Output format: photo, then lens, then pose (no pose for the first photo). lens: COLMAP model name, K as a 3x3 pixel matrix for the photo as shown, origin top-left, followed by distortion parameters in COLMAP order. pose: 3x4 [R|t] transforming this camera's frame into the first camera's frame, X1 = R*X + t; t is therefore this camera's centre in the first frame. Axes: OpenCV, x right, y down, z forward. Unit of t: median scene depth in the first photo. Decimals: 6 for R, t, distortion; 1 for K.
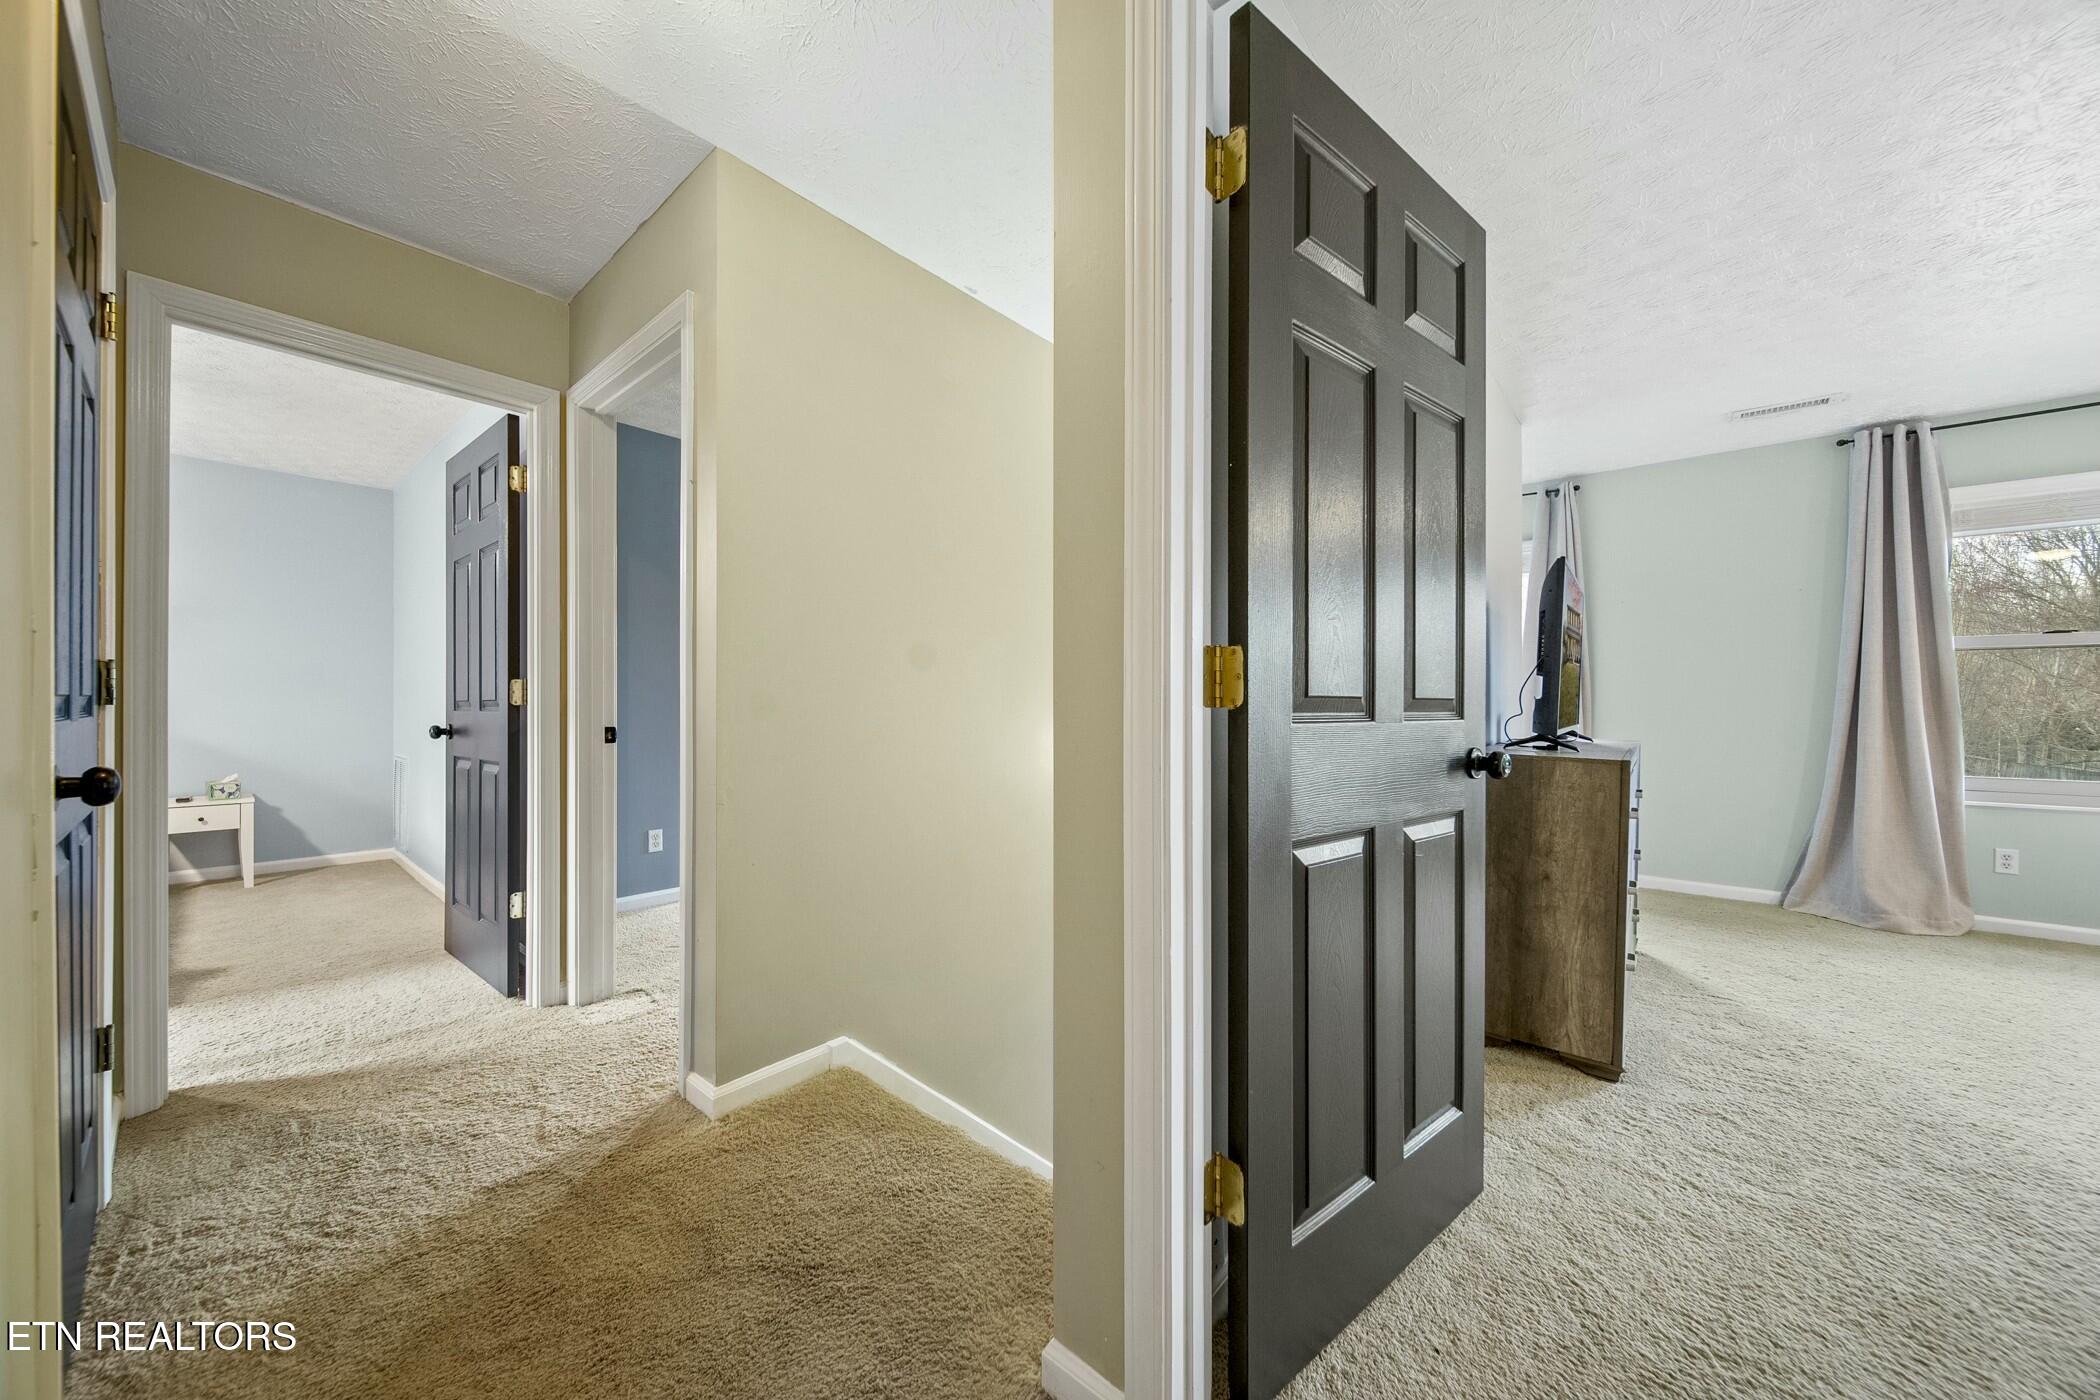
lens RADIAL K [[734.8, 0, 1045.6], [0, 734.8, 707.5], [0, 0, 1]] dist [-0.006379, -0.000417]
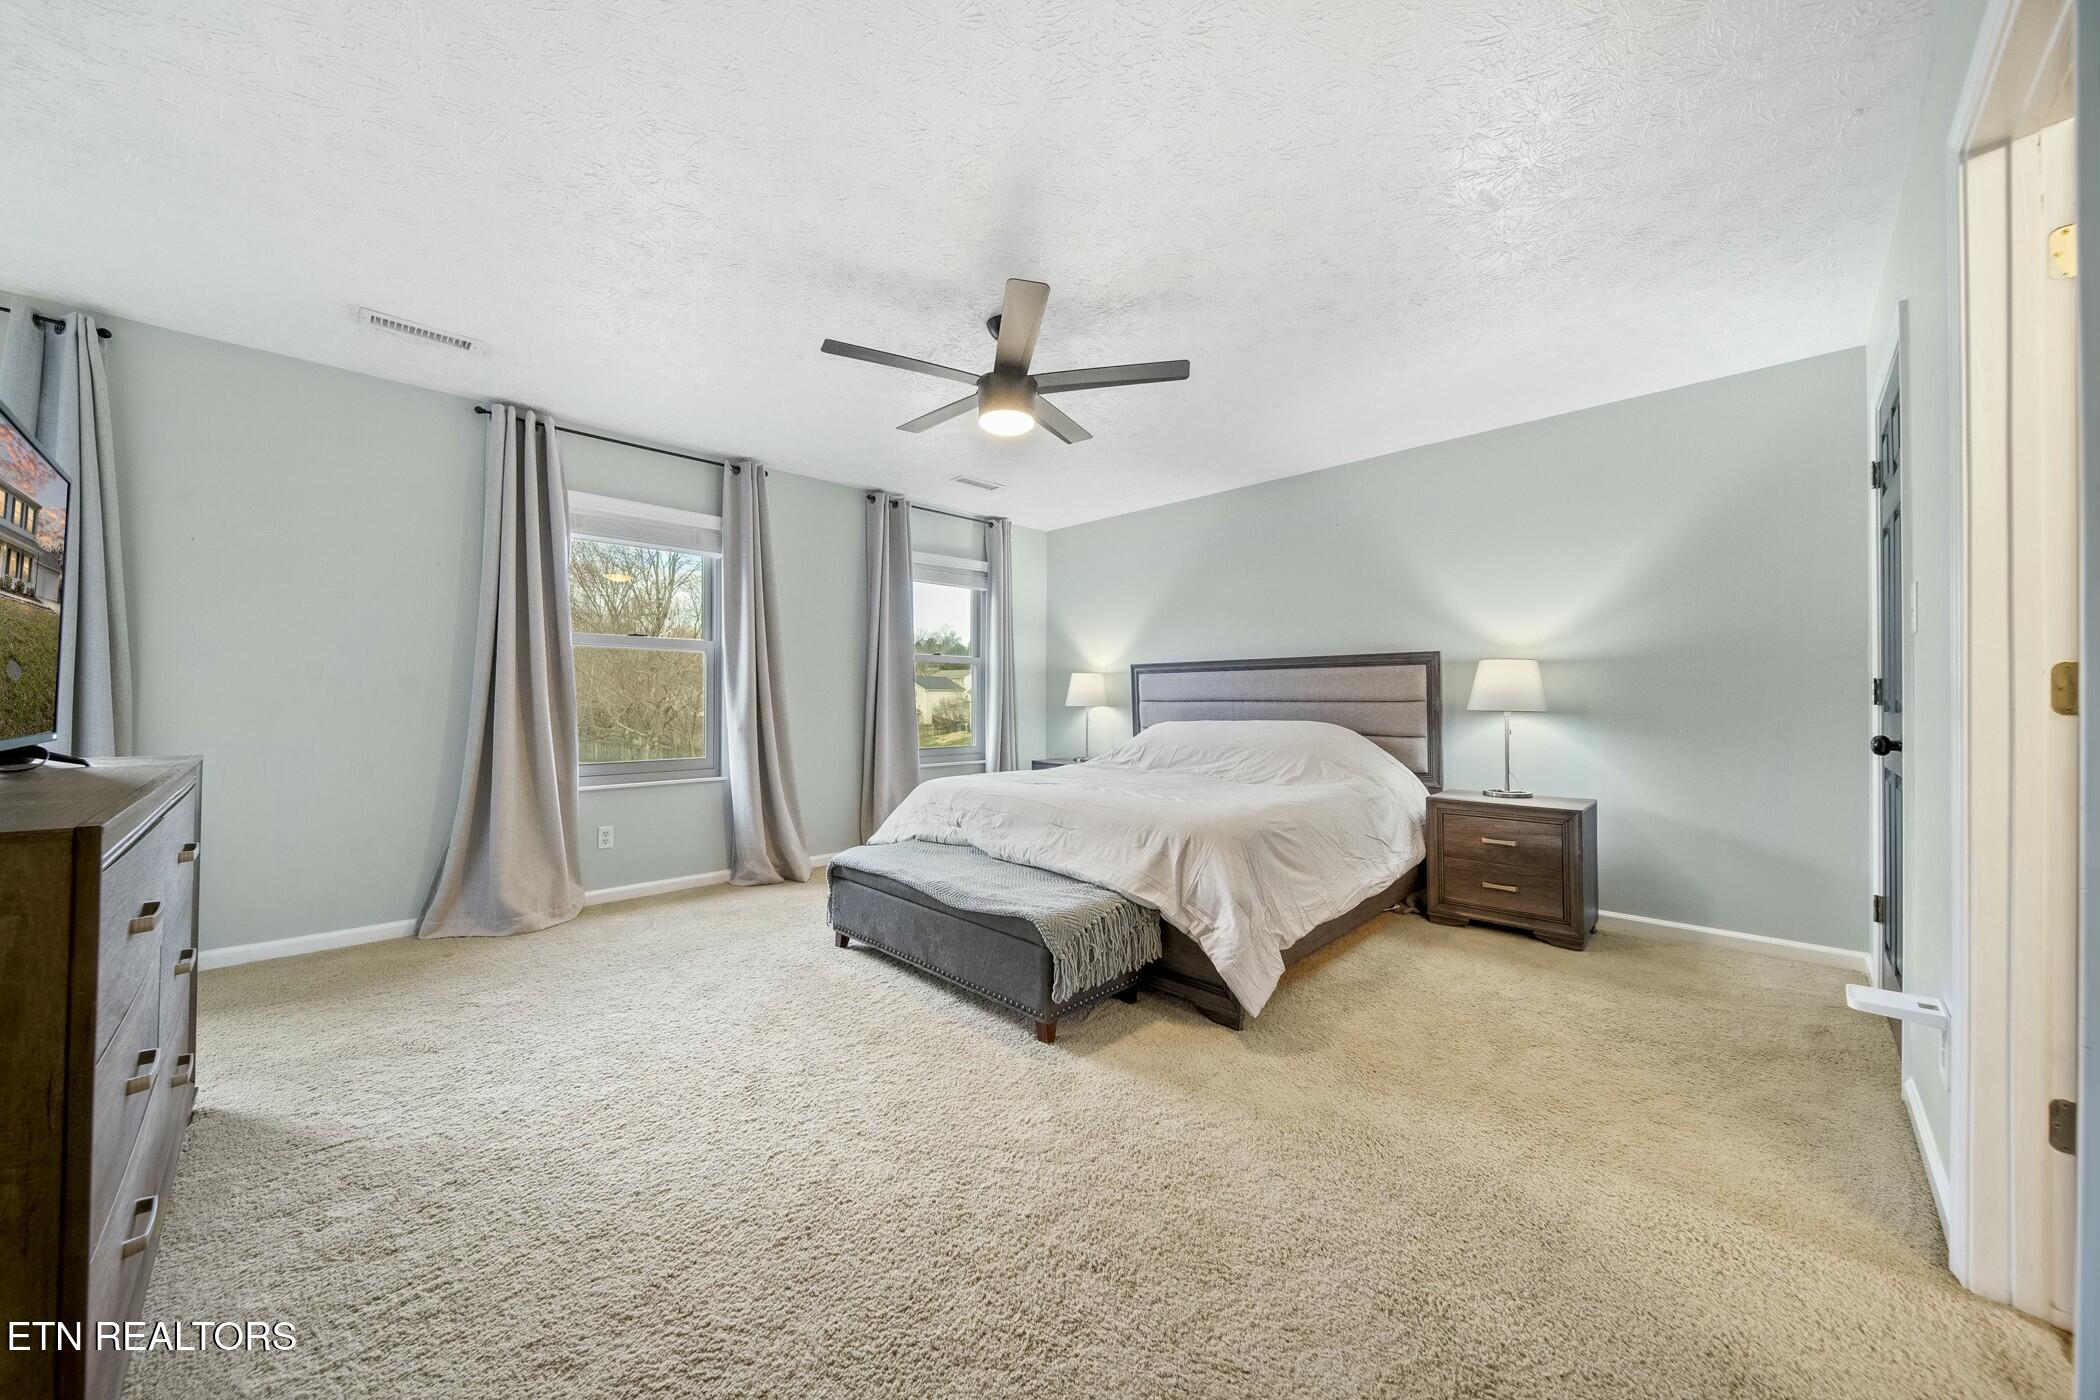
lens RADIAL K [[734.8, 0, 1044.3], [0, 734.8, 697.2], [0, 0, 1]] dist [-0.006379, -0.000417]
pose [[0.067663, 0.001443, 0.997707, 0.237610], [-0.002528, 0.999996, -0.001275, -0.002612], [-0.997705, -0.002436, 0.067666, 0.241965]]
